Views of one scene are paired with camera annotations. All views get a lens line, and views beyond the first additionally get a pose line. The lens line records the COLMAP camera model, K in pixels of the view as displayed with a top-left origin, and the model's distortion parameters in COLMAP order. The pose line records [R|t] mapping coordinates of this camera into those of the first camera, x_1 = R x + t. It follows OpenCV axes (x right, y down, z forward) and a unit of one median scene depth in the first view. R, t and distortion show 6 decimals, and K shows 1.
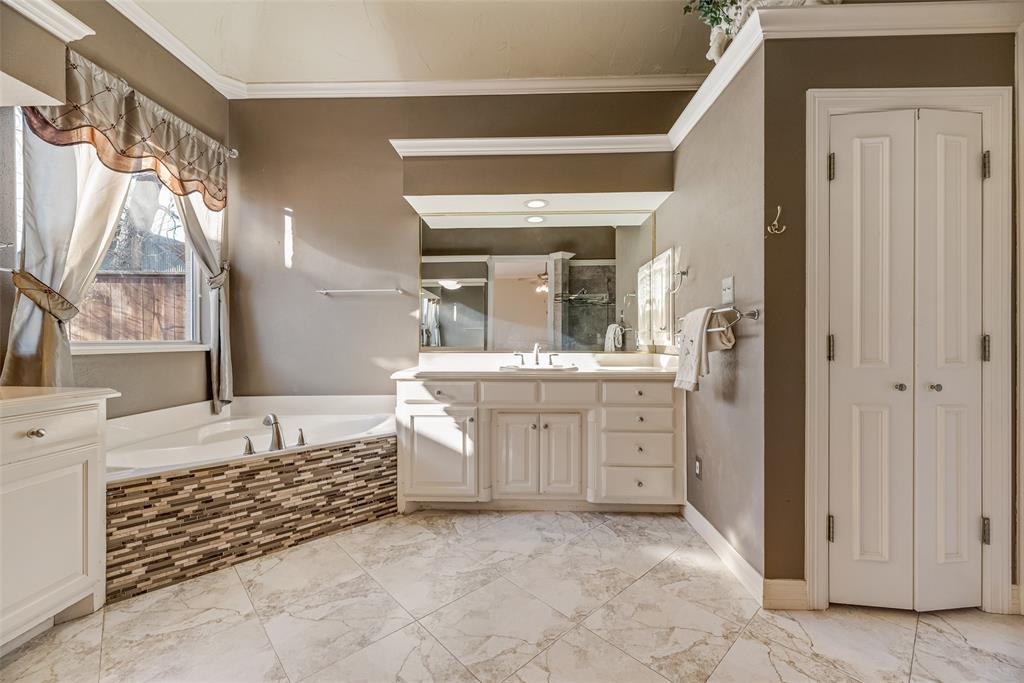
lens RADIAL K [[413.9, 0, 511.3], [0, 413.9, 340.6], [0, 0, 1]] dist [-0.000716, -0.000130]
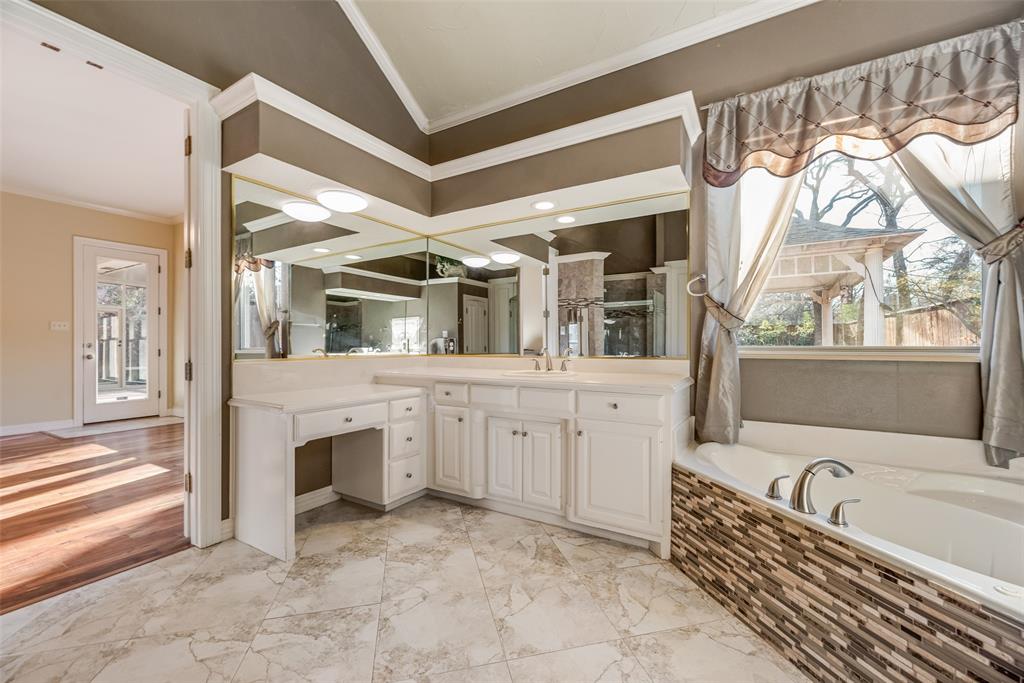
lens RADIAL K [[413.9, 0, 510.8], [0, 413.9, 344.3], [0, 0, 1]] dist [-0.000716, -0.000130]
pose [[-0.489859, 0.000334, -0.871802, 0.262506], [-0.000979, 0.999999, 0.000933, -0.004894], [0.871801, 0.001311, -0.489858, 0.963514]]
